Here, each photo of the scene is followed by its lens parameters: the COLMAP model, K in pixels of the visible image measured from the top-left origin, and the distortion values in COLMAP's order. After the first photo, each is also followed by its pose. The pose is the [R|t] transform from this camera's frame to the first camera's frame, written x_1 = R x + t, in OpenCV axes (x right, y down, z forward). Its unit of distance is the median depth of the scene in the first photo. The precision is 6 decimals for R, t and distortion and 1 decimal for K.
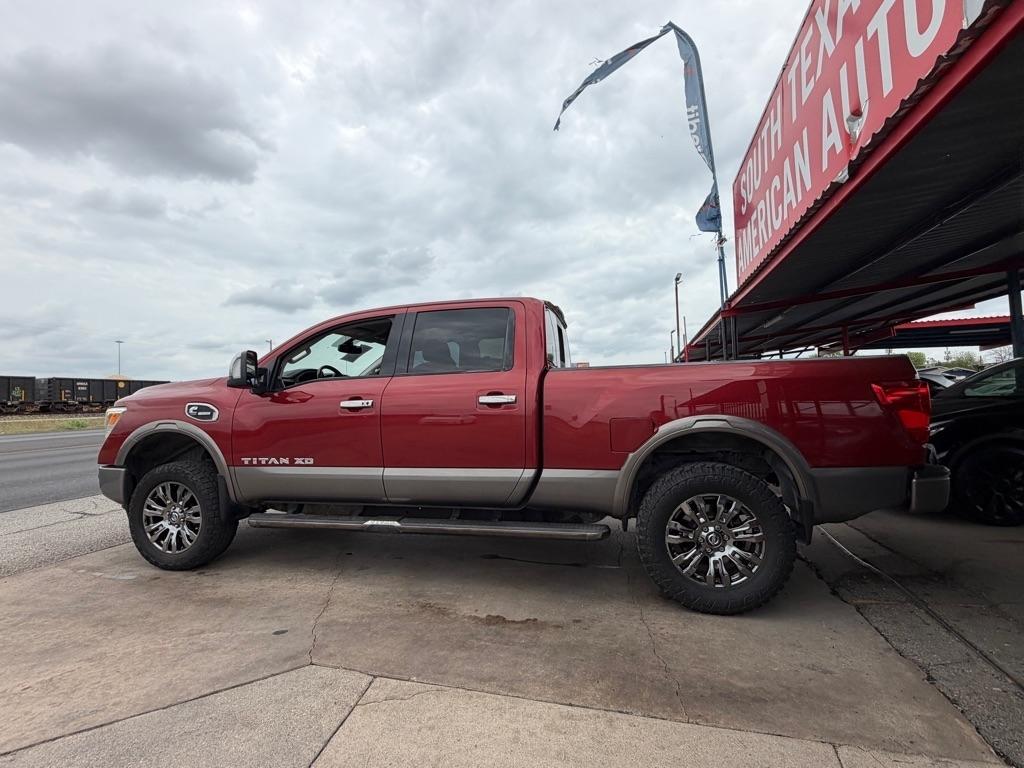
lens RADIAL K [[479.5, 0, 509.1], [0, 479.5, 383.2], [0, 0, 1]] dist [-0.000922, 0.000830]
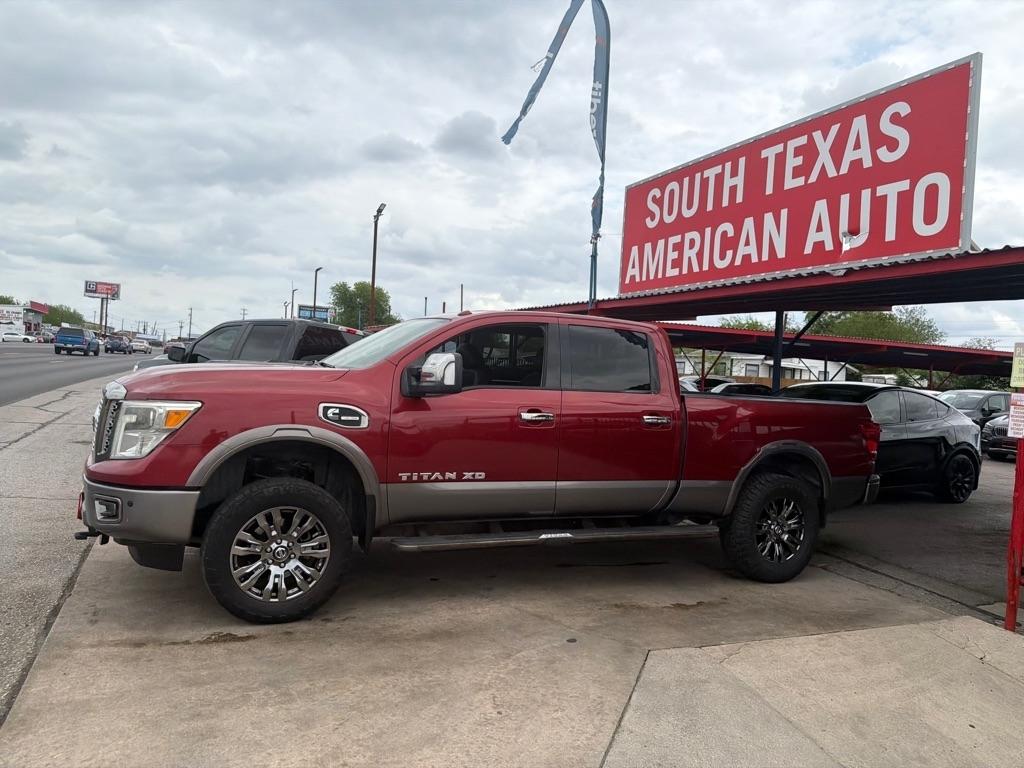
lens RADIAL K [[723.2, 0, 511.6], [0, 723.2, 374.7], [0, 0, 1]] dist [0.039635, -0.050534]
pose [[0.773273, 0.070408, 0.630152, -1.480861], [-0.107098, 0.994040, 0.020356, -0.075515], [-0.624963, -0.083229, 0.776205, -0.104789]]
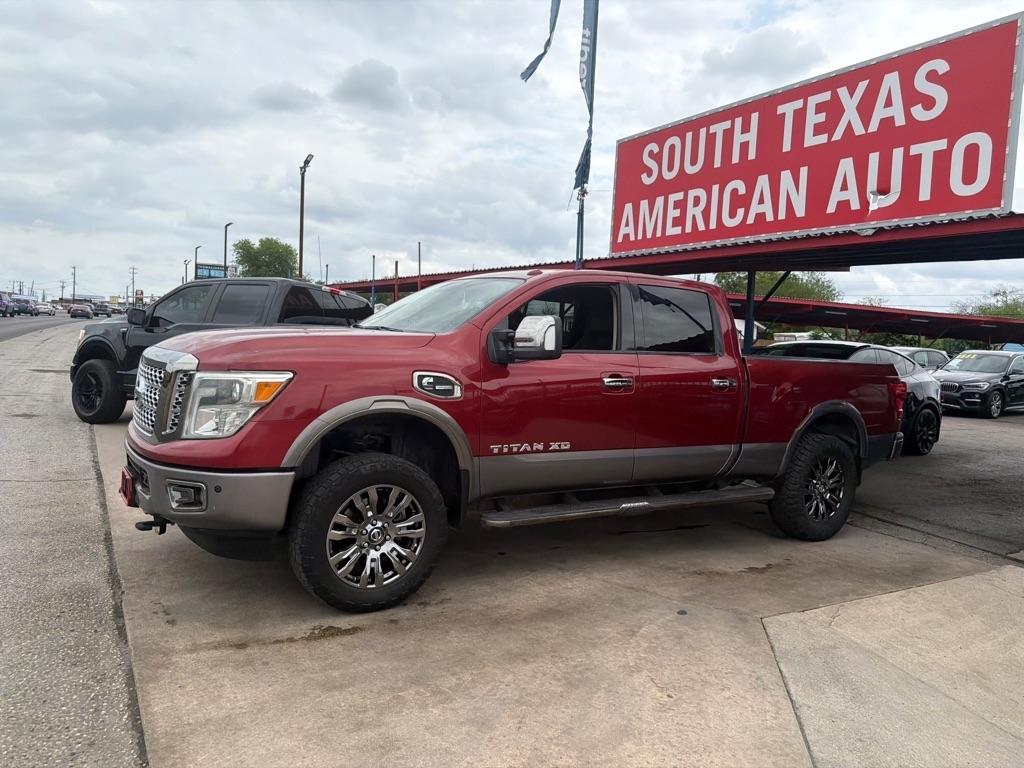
lens RADIAL K [[725.3, 0, 511.1], [0, 725.3, 379.5], [0, 0, 1]] dist [0.034258, -0.043957]
pose [[0.689823, 0.020225, 0.723695, -1.693664], [-0.100459, 0.992614, 0.068017, -0.040859], [-0.716974, -0.119622, 0.686760, 0.226536]]
